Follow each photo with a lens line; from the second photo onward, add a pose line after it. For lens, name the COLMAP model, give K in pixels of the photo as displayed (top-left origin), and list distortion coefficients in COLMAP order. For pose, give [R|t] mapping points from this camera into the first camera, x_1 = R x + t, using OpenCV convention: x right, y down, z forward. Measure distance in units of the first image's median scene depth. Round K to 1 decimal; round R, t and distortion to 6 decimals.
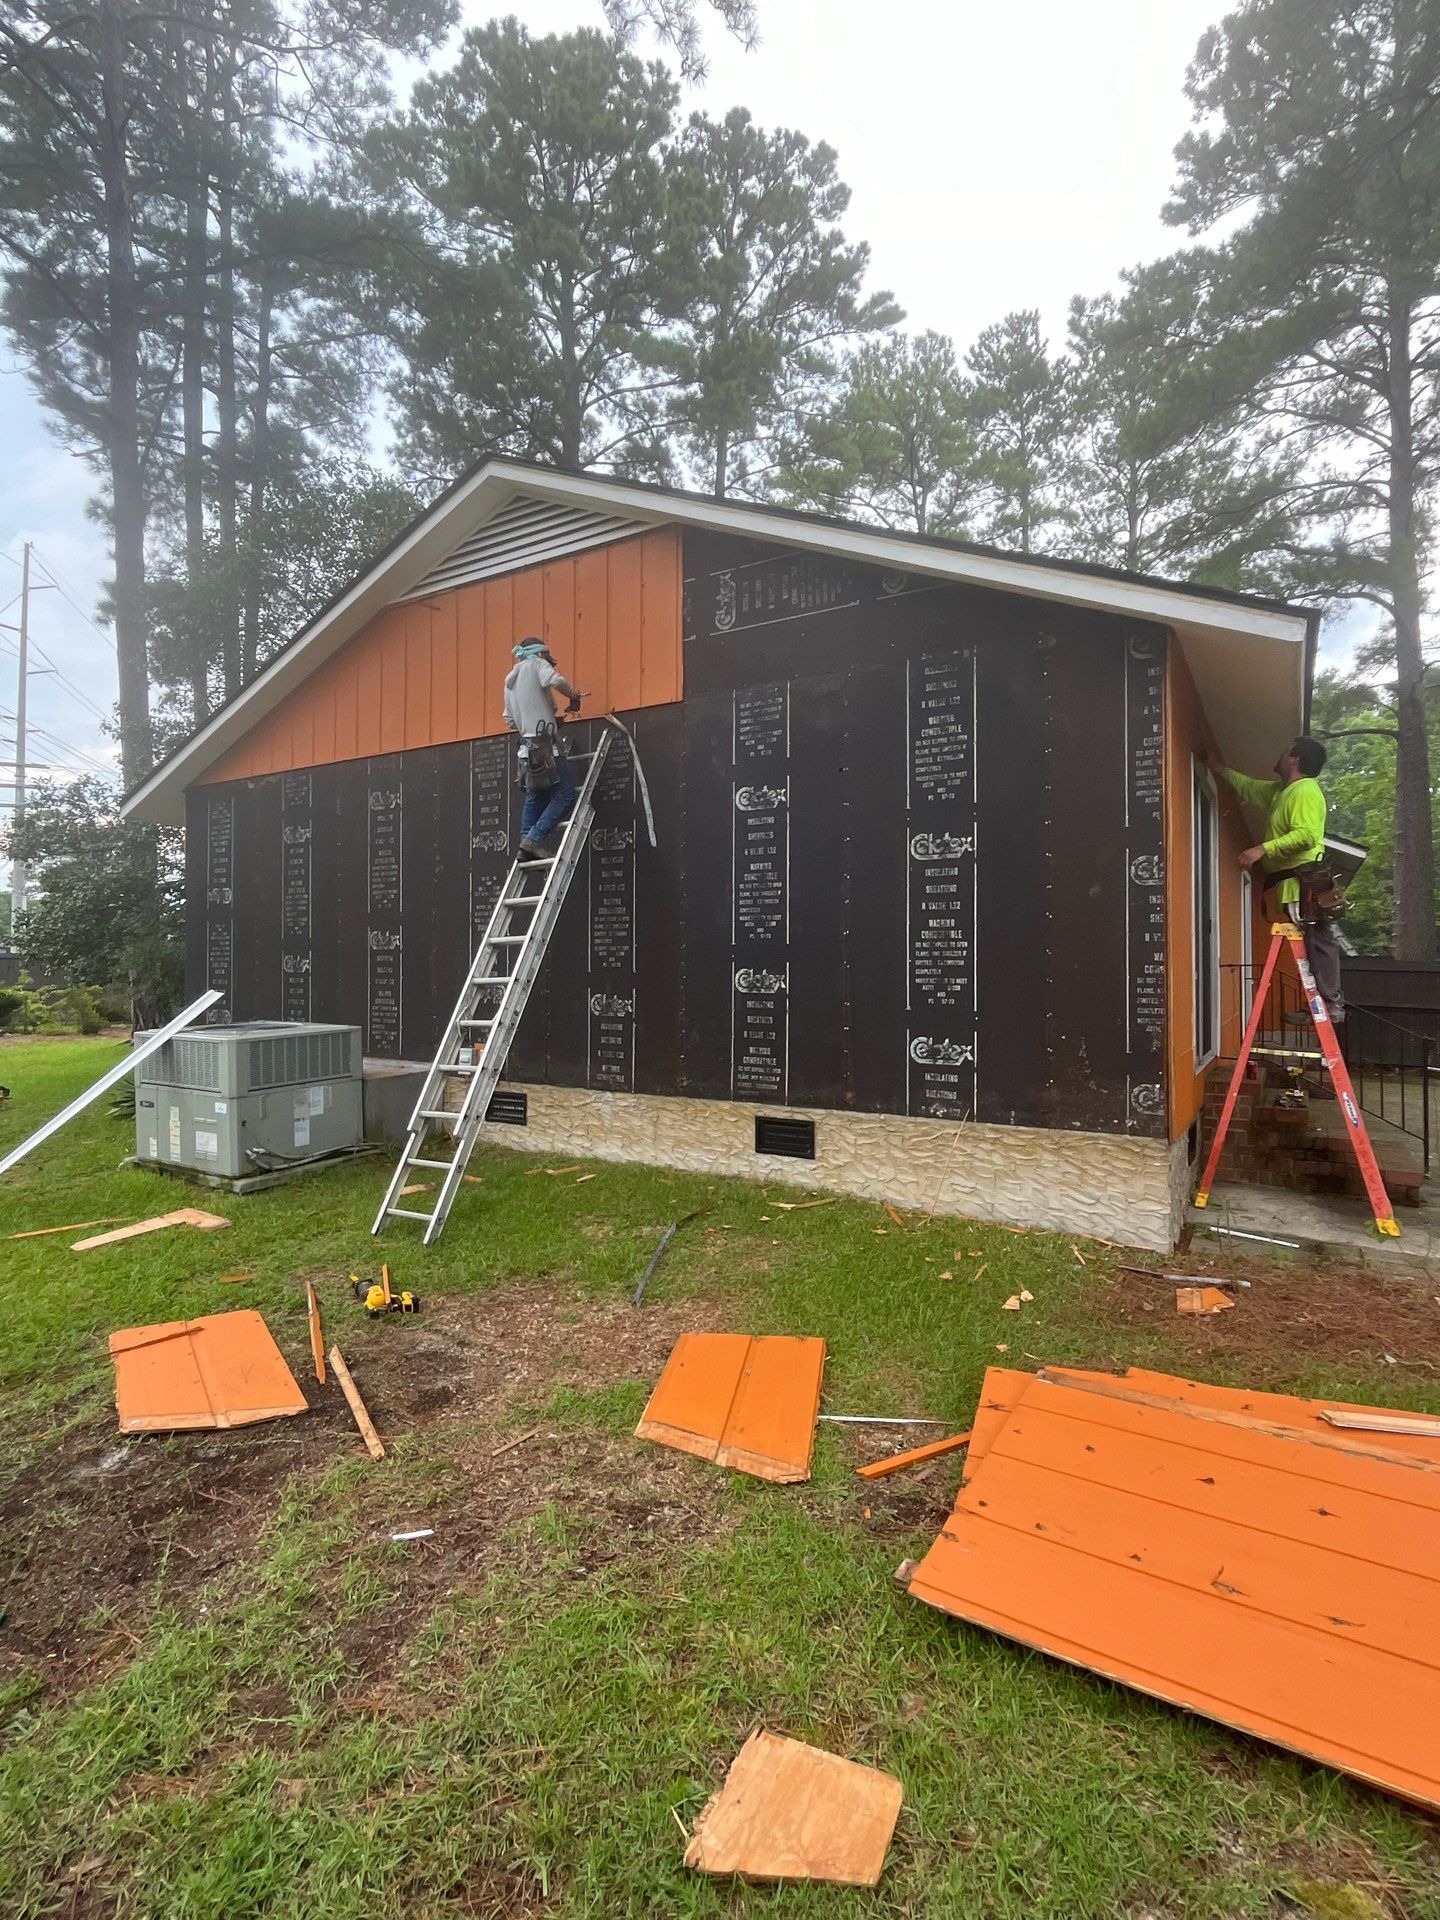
lens RADIAL K [[953.9, 0, 722.8], [0, 953.9, 960.2], [0, 0, 1]] dist [-0.002939, 0.000713]
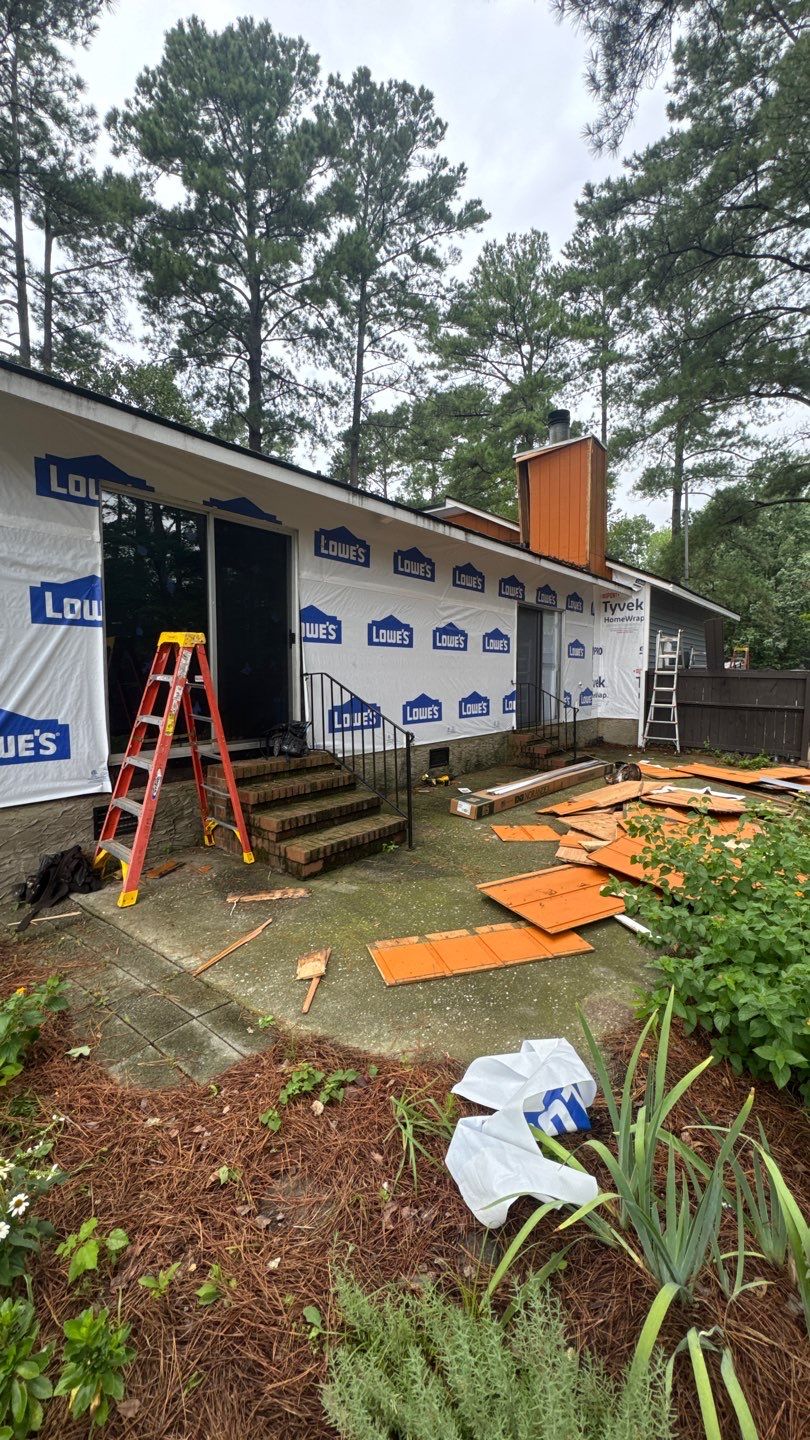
lens RADIAL K [[579.6, 0, 404.1], [0, 579.6, 725.2], [0, 0, 1]] dist [-0.000989, 0.001190]
pose [[0.991586, 0.011378, -0.128949, 0.802248], [0.000205, 0.995991, 0.089456, 0.027855], [0.129450, -0.088730, 0.987608, 0.251676]]
